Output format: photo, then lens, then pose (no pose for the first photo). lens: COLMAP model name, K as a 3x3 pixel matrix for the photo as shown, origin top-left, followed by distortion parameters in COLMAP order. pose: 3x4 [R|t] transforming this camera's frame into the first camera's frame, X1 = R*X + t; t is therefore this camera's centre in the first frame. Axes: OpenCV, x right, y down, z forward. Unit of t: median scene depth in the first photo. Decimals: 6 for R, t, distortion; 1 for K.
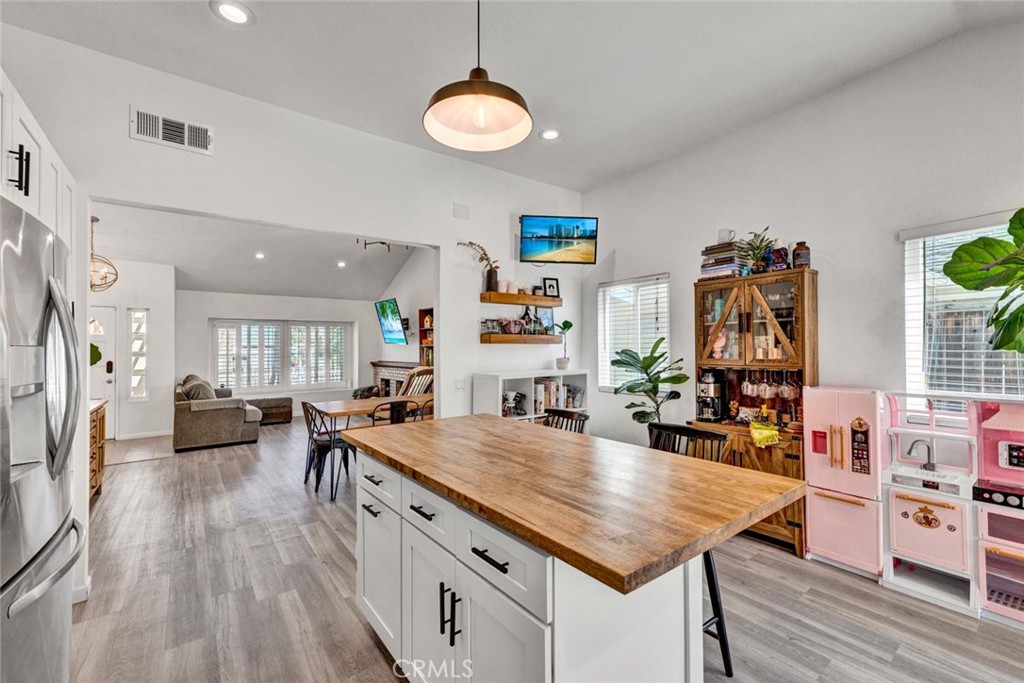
lens RADIAL K [[416.5, 0, 488.7], [0, 416.5, 338.3], [0, 0, 1]] dist [0.002144, -0.002645]
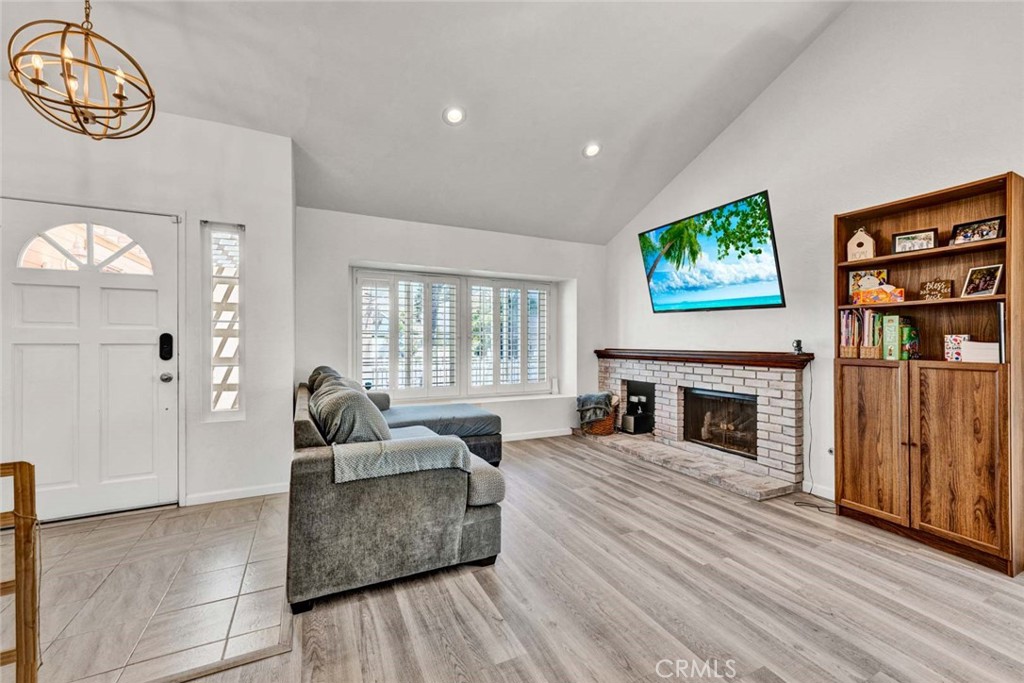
lens RADIAL K [[416.5, 0, 504.7], [0, 416.5, 340.8], [0, 0, 1]] dist [0.002144, -0.002645]
pose [[0.983816, 0.018119, -0.178266, -0.767814], [-0.013659, 0.999563, 0.026214, 0.076245], [0.178663, -0.023354, 0.983633, 1.025341]]
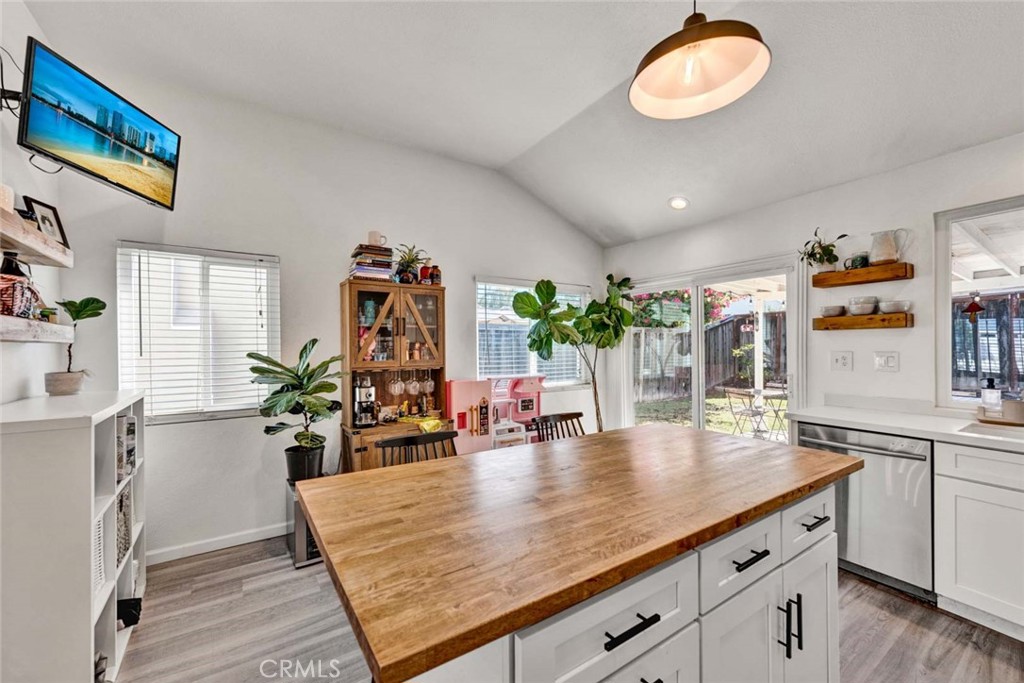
lens RADIAL K [[416.5, 0, 516.6], [0, 416.5, 346.7], [0, 0, 1]] dist [0.002144, -0.002645]
pose [[0.033837, 0.010159, 0.999376, -0.325834], [-0.011545, 0.999886, -0.009773, 0.015402], [-0.999361, -0.011207, 0.033951, 0.486861]]
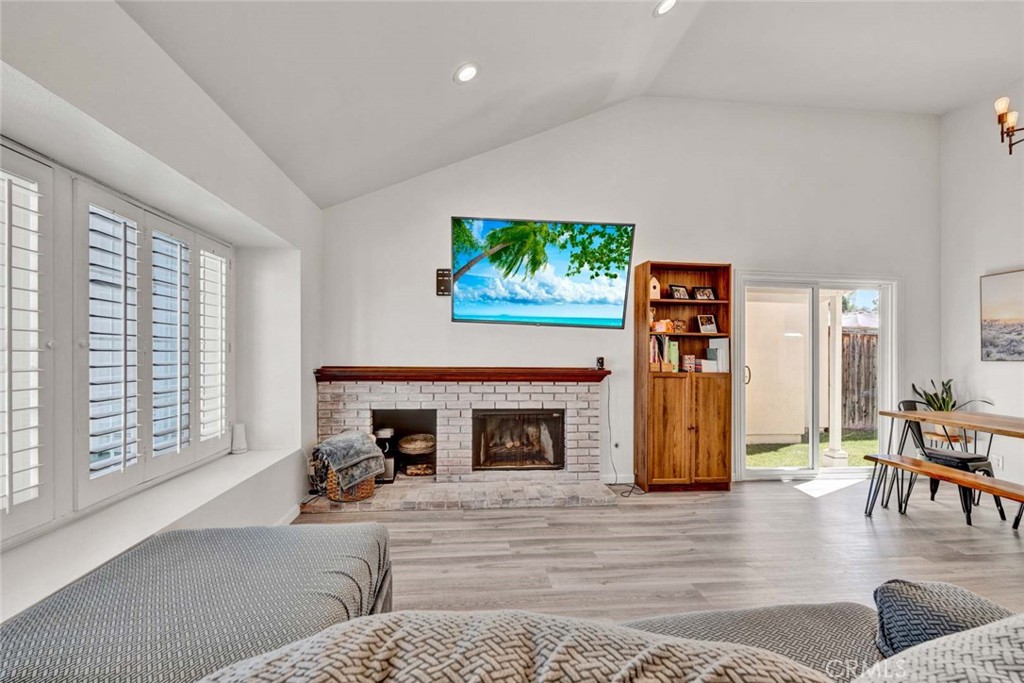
lens RADIAL K [[416.5, 0, 511.0], [0, 416.5, 354.3], [0, 0, 1]] dist [0.002144, -0.002645]
pose [[0.499848, 0.003957, 0.866104, -1.308611], [-0.036876, 0.999180, 0.016717, 0.074753], [-0.865328, -0.040295, 0.499584, 1.671446]]
